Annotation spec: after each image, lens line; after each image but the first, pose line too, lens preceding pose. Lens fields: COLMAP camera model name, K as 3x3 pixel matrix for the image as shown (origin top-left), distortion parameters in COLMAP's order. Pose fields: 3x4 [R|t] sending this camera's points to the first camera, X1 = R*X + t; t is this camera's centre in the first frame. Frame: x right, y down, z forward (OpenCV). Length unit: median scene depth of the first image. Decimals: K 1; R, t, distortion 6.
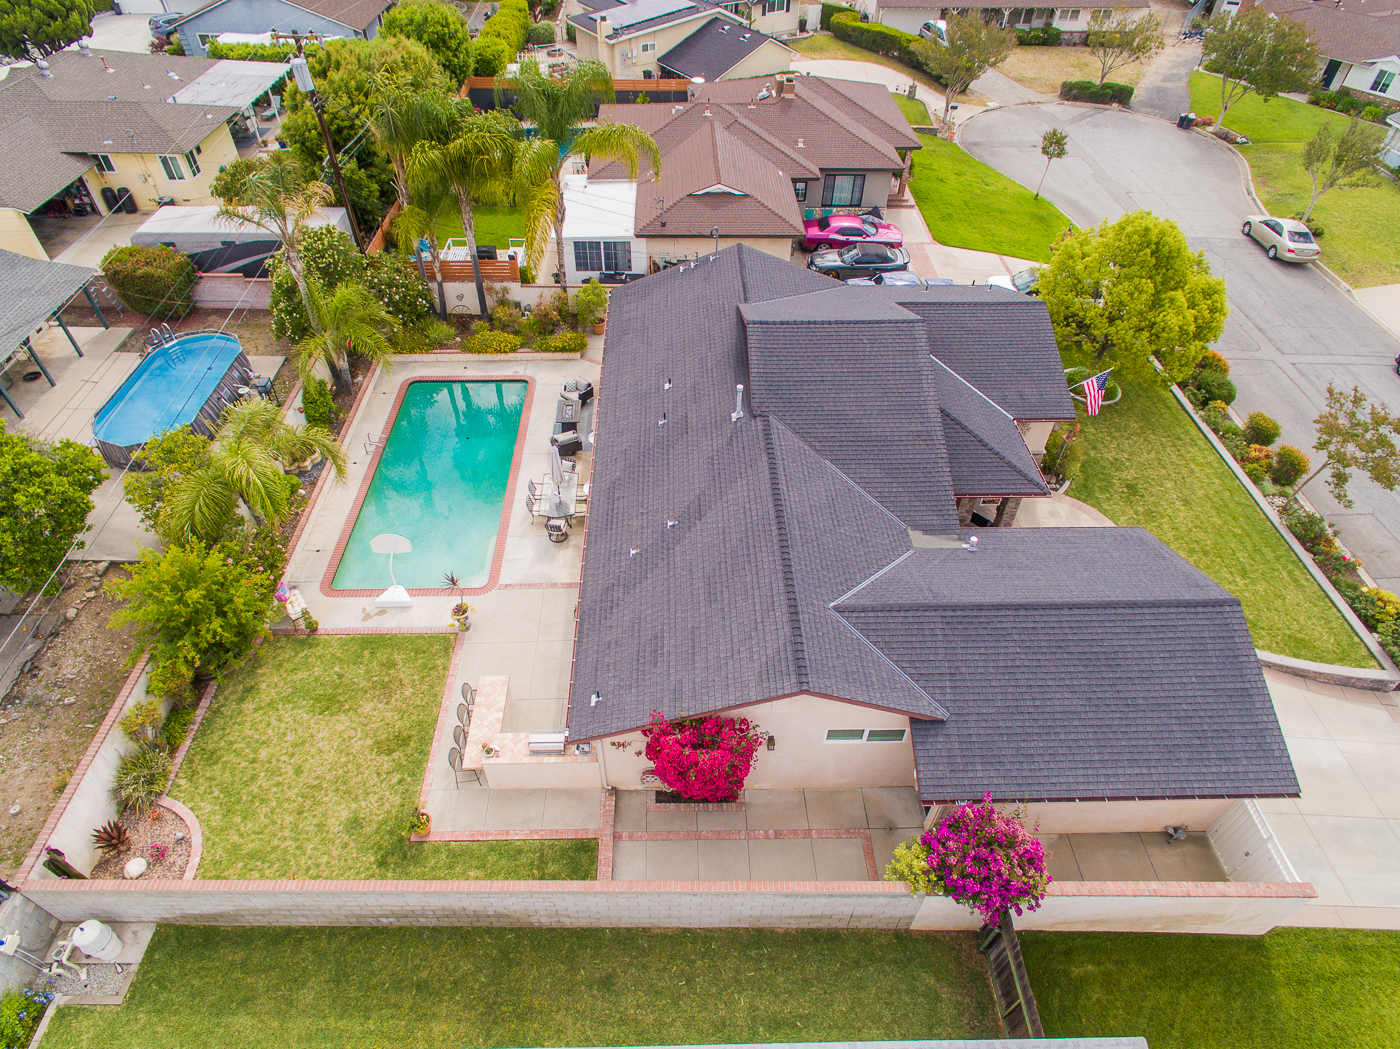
lens RADIAL K [[813.1, 0, 693.1], [0, 813.1, 532.6], [0, 0, 1]] dist [-0.002169, 0.004550]
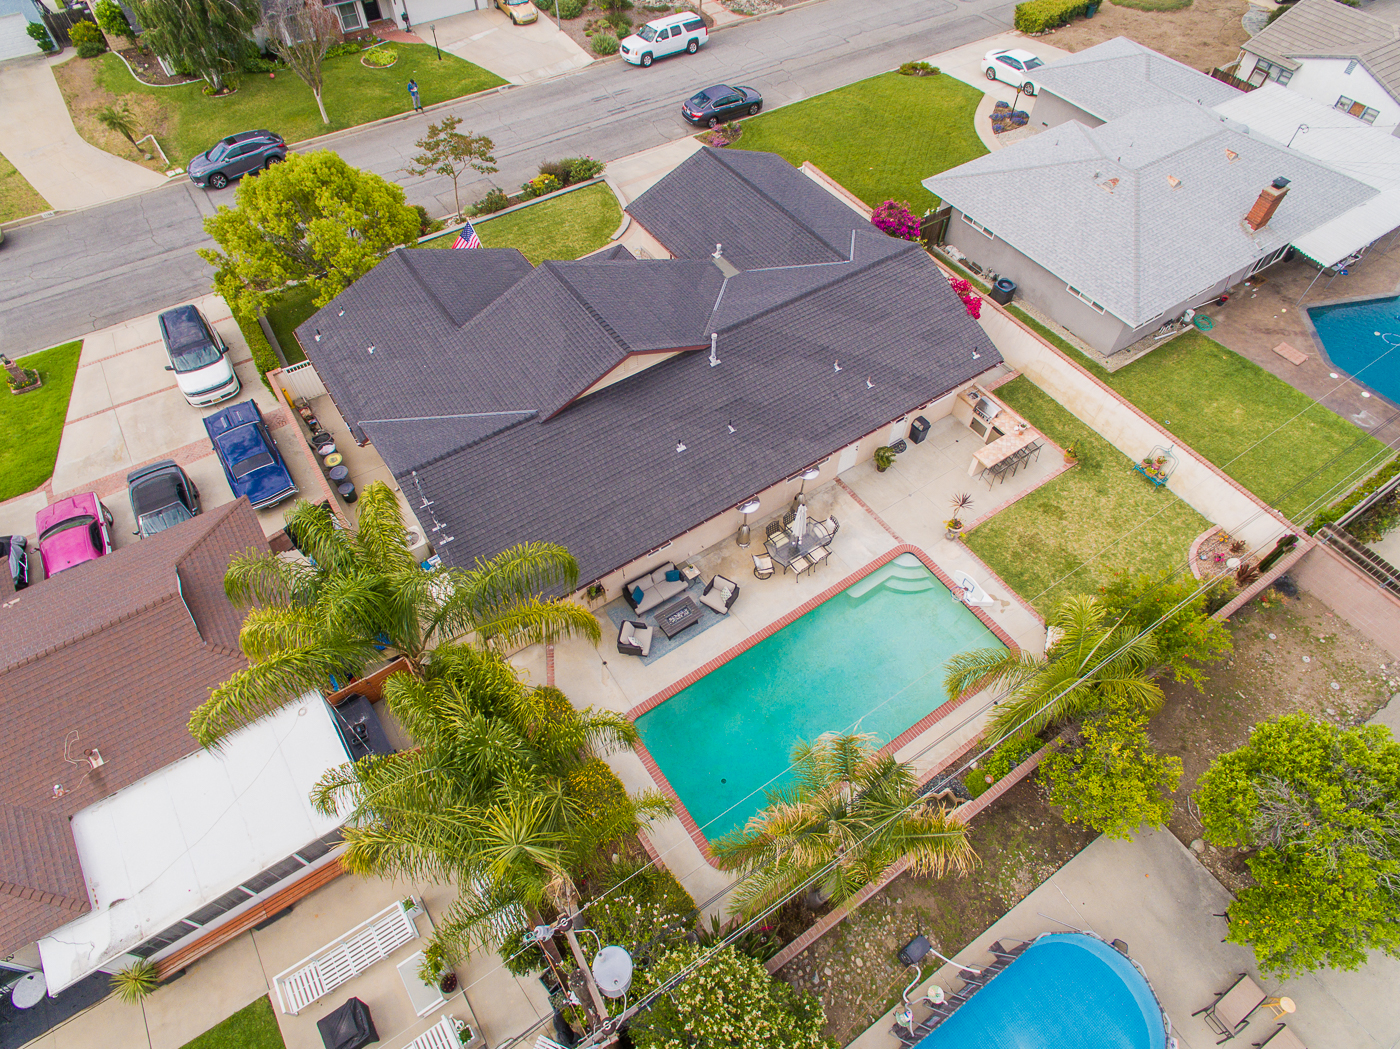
lens RADIAL K [[813.1, 0, 693.1], [0, 813.1, 532.6], [0, 0, 1]] dist [-0.002169, 0.004550]
pose [[-0.537621, -0.687912, 0.487586, -0.451234], [0.583571, 0.113824, 0.804046, -0.728620], [-0.608612, 0.716813, 0.340251, 0.567278]]
